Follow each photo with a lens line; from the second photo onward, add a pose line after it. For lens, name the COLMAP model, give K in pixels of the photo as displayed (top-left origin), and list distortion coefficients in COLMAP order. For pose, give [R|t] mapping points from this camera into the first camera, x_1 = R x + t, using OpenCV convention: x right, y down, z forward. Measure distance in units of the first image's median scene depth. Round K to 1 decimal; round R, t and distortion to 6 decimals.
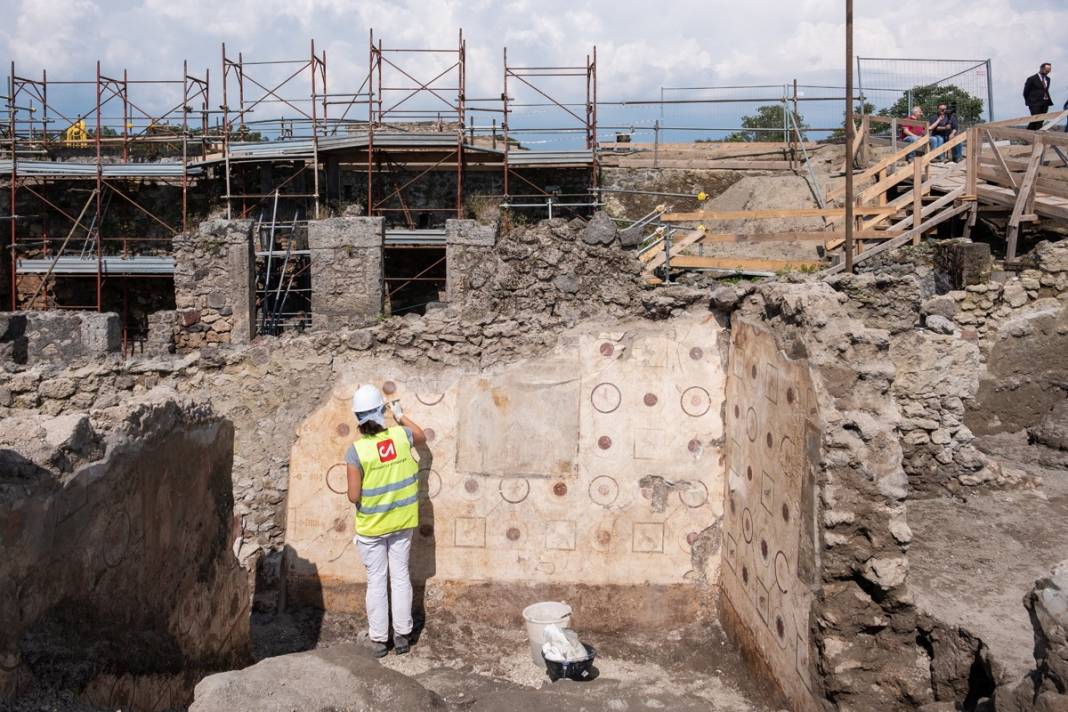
lens RADIAL K [[772.8, 0, 528.4], [0, 772.8, 203.4], [0, 0, 1]] dist [-0.028126, 0.003219]
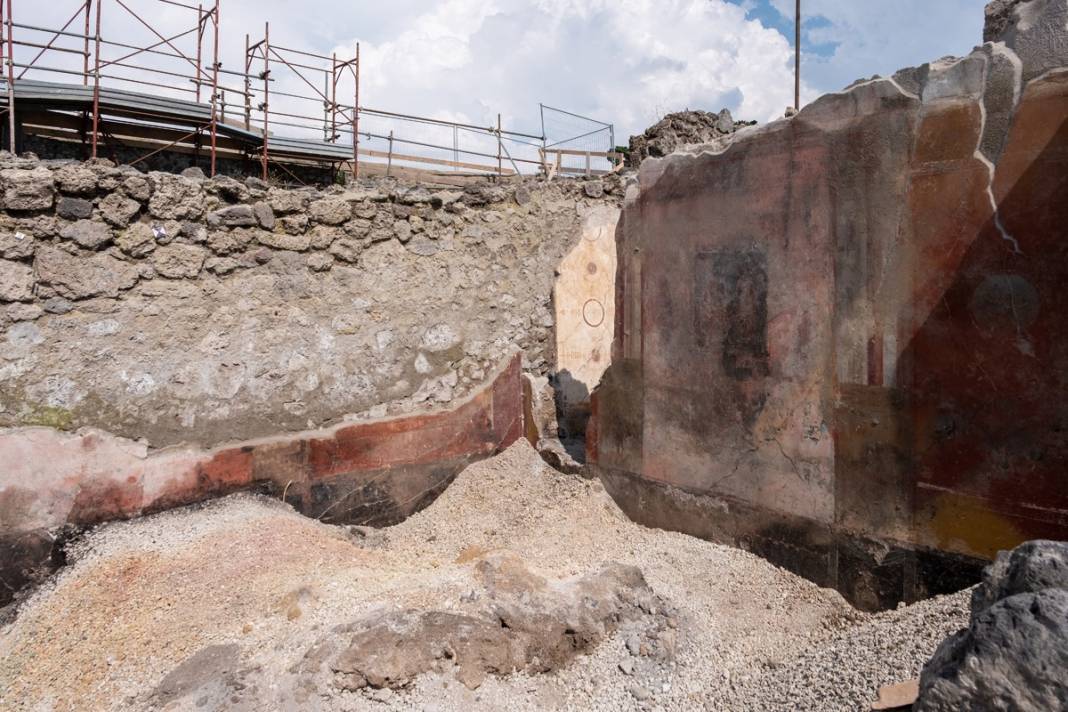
lens RADIAL K [[752.2, 0, 596.5], [0, 752.2, 273.7], [0, 0, 1]] dist [-0.017476, 0.002454]
pose [[0.740403, 0.016280, 0.671966, -0.926934], [-0.004011, 0.999796, -0.019803, 0.317404], [-0.672151, 0.011967, 0.740317, 0.214511]]
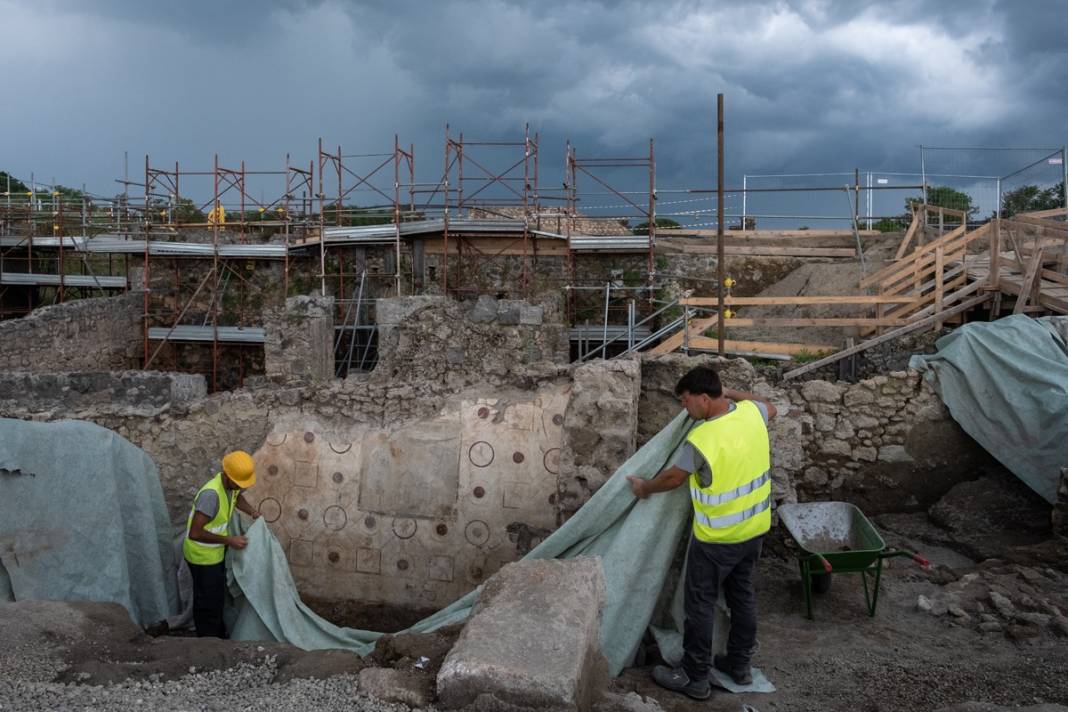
lens RADIAL K [[763.6, 0, 598.4], [0, 763.6, 290.5], [0, 0, 1]] dist [-0.030948, 0.005451]
pose [[0.991612, 0.017474, -0.128061, 0.413708], [-0.016463, 0.999824, 0.008948, -0.010119], [0.128194, -0.006765, 0.991726, -0.122798]]
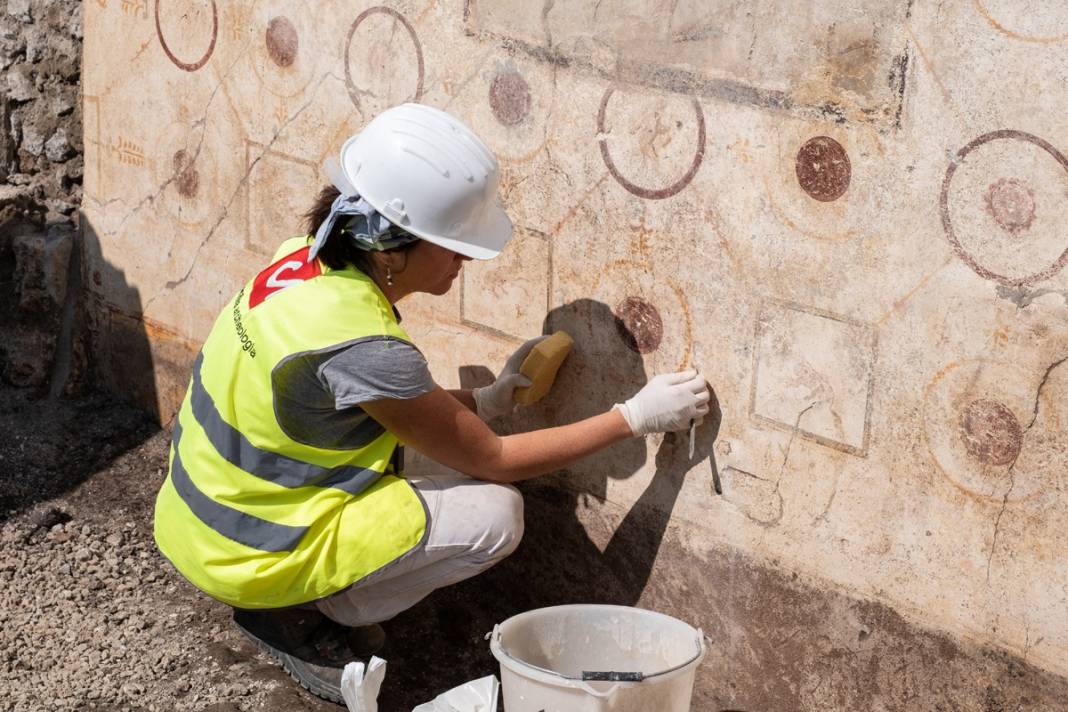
lens RADIAL K [[1740.9, 0, 534.0], [0, 1740.9, 356.0], [0, 0, 1]] dist [0.050841, -0.082709]
pose [[0.736039, 0.223216, -0.639078, 0.291531], [0.013757, 0.938943, 0.343797, 0.249087], [0.676799, -0.261840, 0.688028, 0.592676]]
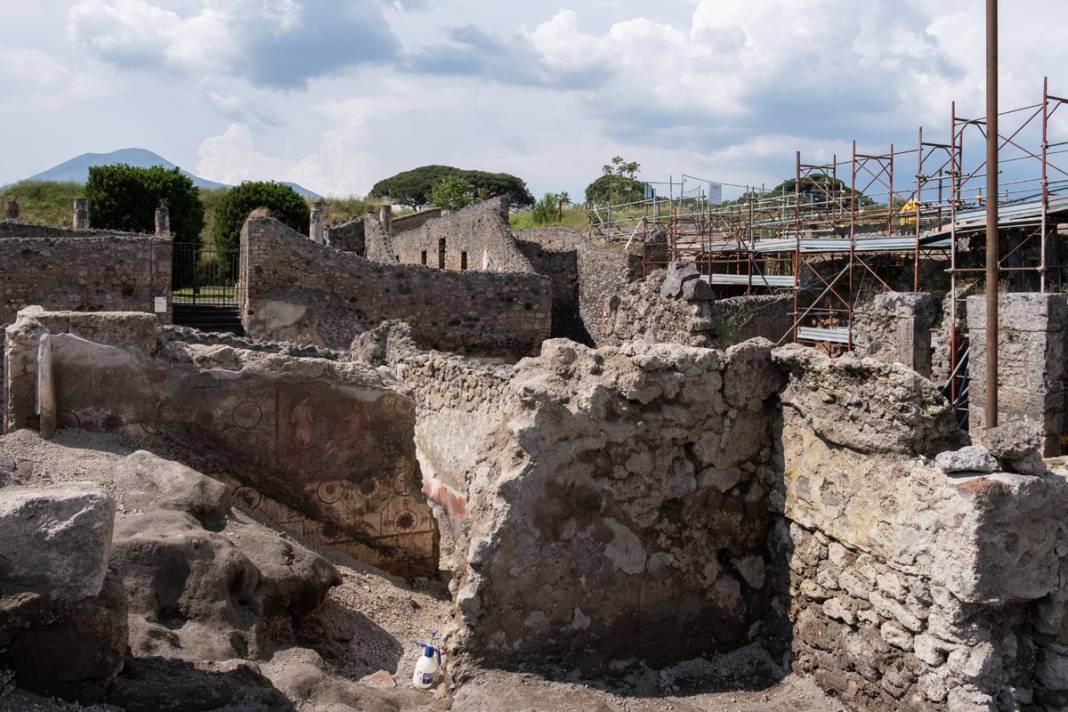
lens RADIAL K [[842.4, 0, 526.9], [0, 842.4, 293.0], [0, 0, 1]] dist [-0.029574, -0.004996]
pose [[0.363468, 0.023487, -0.931310, 0.964691], [-0.022467, 0.999612, 0.016441, 0.035849], [0.931336, 0.014948, 0.363855, 0.479485]]
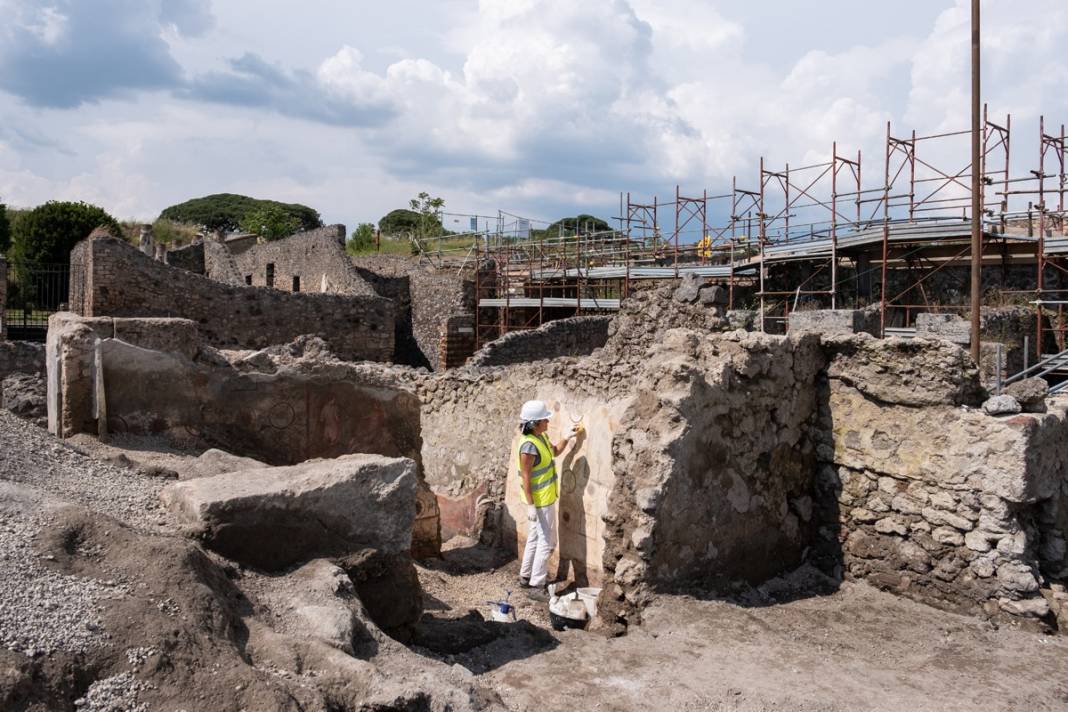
lens RADIAL K [[777.2, 0, 533.9], [0, 777.2, 324.1], [0, 0, 1]] dist [-0.026791, 0.002740]
pose [[0.605885, 0.027216, -0.795087, 0.860621], [-0.024461, 0.999579, 0.015576, 0.073732], [0.795176, 0.010011, 0.606296, 0.139344]]
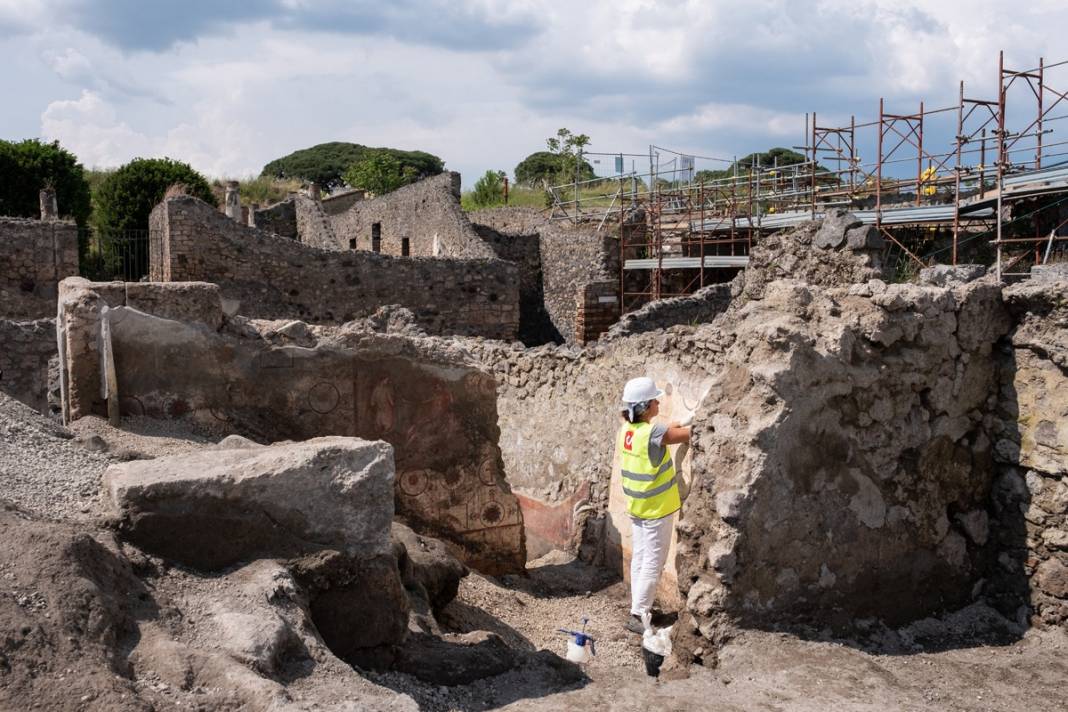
lens RADIAL K [[970.1, 0, 510.4], [0, 970.1, 352.0], [0, 0, 1]] dist [-0.001720, -0.012636]
pose [[0.429304, 0.072402, -0.900253, 0.899555], [-0.004996, 0.996957, 0.077797, 0.085671], [0.903146, -0.028900, 0.428359, 0.237389]]
